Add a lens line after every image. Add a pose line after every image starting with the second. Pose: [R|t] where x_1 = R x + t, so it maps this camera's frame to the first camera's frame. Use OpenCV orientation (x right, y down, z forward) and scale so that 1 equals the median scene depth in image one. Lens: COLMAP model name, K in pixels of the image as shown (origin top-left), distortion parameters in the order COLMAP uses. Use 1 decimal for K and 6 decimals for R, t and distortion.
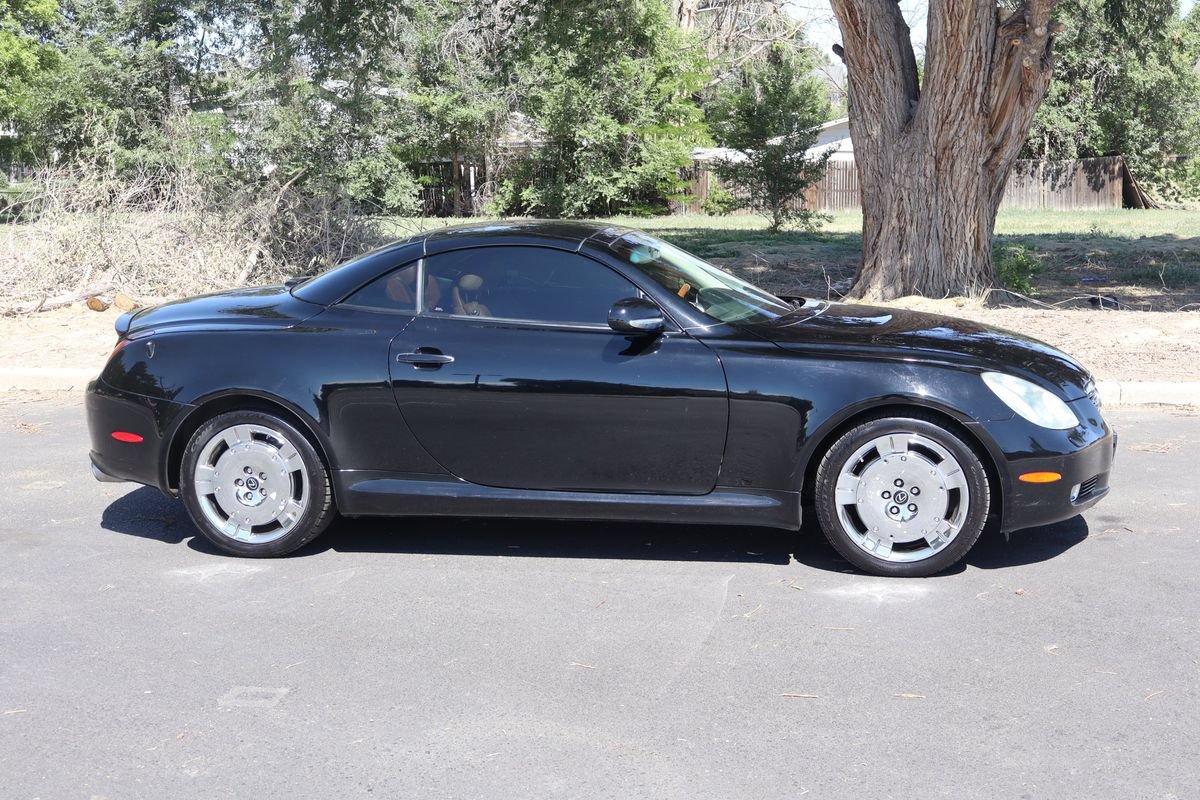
lens RADIAL K [[1538.8, 0, 599.8], [0, 1538.8, 400.7], [0, 0, 1]] dist [0.017997, 0.000000]
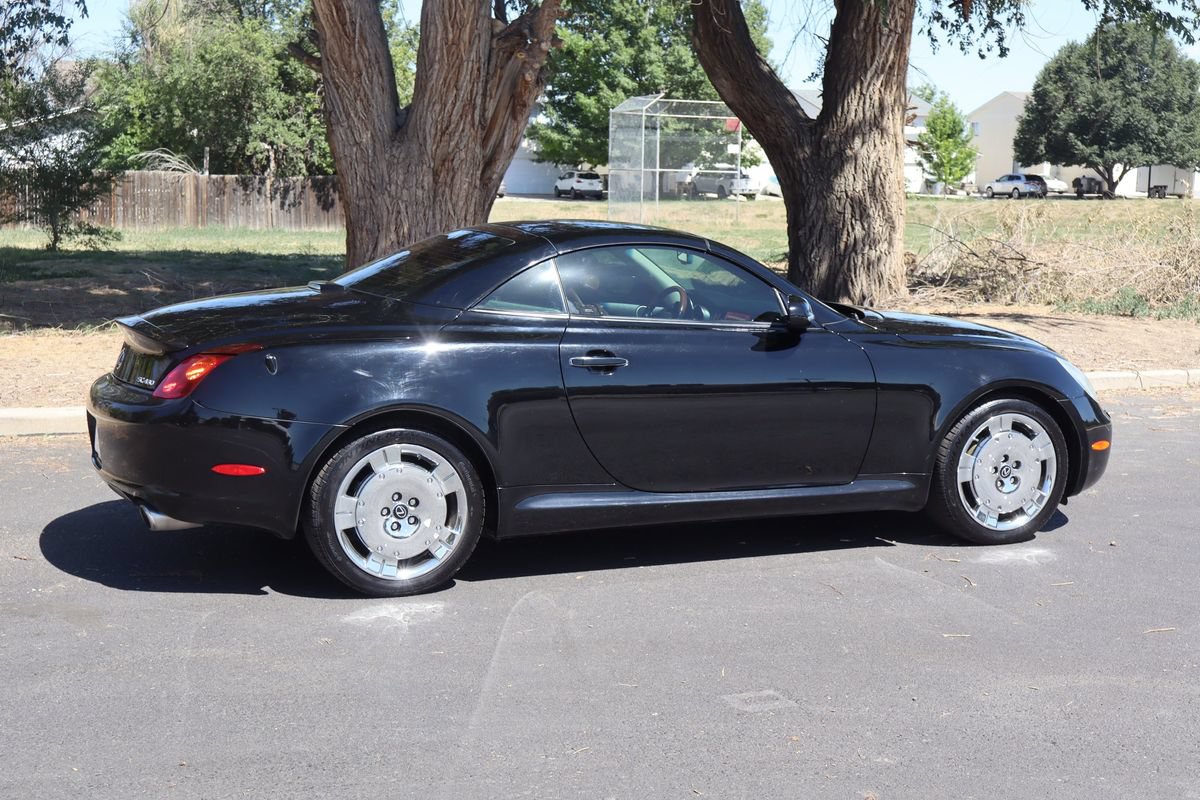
lens RADIAL K [[1725.0, 0, 603.7], [0, 1725.0, 405.2], [0, 0, 1]] dist [0.080581, 0.000000]
pose [[0.840371, -0.045526, 0.540096, -0.276747], [0.058853, 0.998239, -0.007428, 0.002933], [-0.538807, 0.038028, 0.841570, 0.041993]]
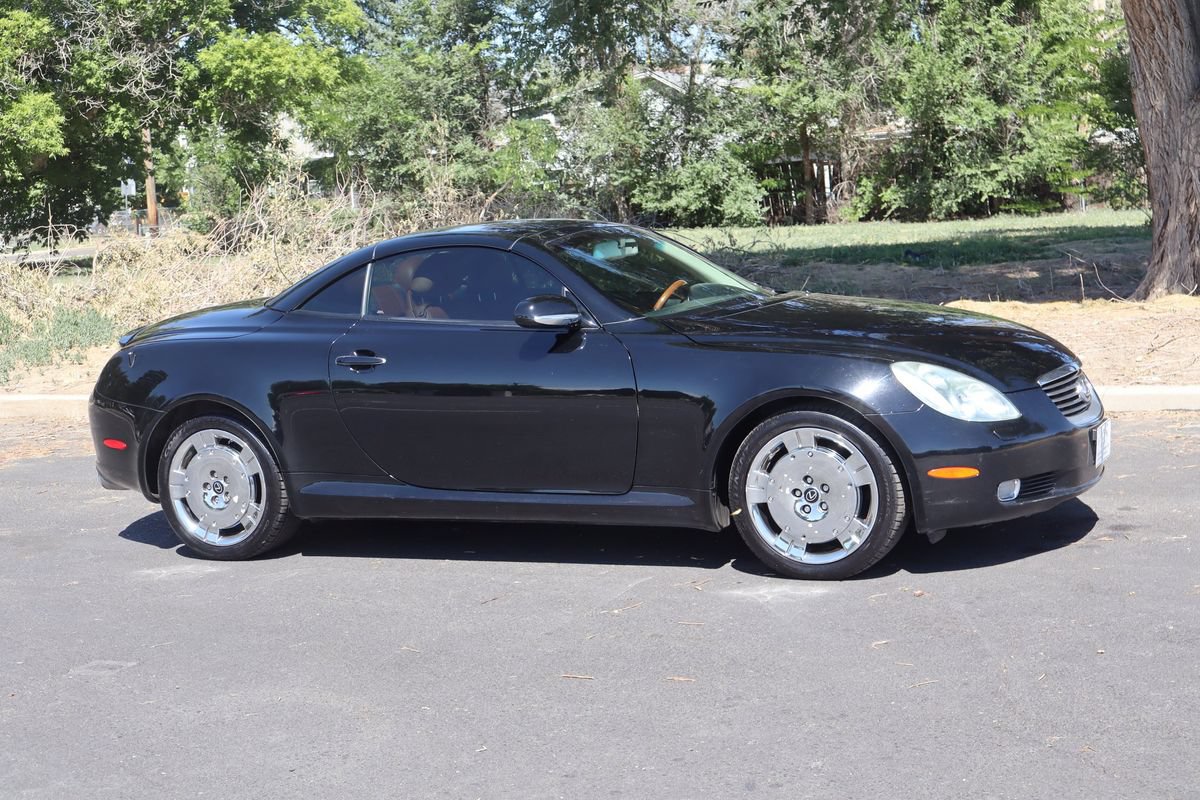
lens RADIAL K [[1854.1, 0, 597.4], [0, 1854.1, 400.8], [0, 0, 1]] dist [0.025689, 0.000000]
pose [[0.966704, -0.015268, -0.255442, 0.139967], [0.008546, 0.999588, -0.027404, 0.013488], [0.255755, 0.024309, 0.966436, -0.054242]]
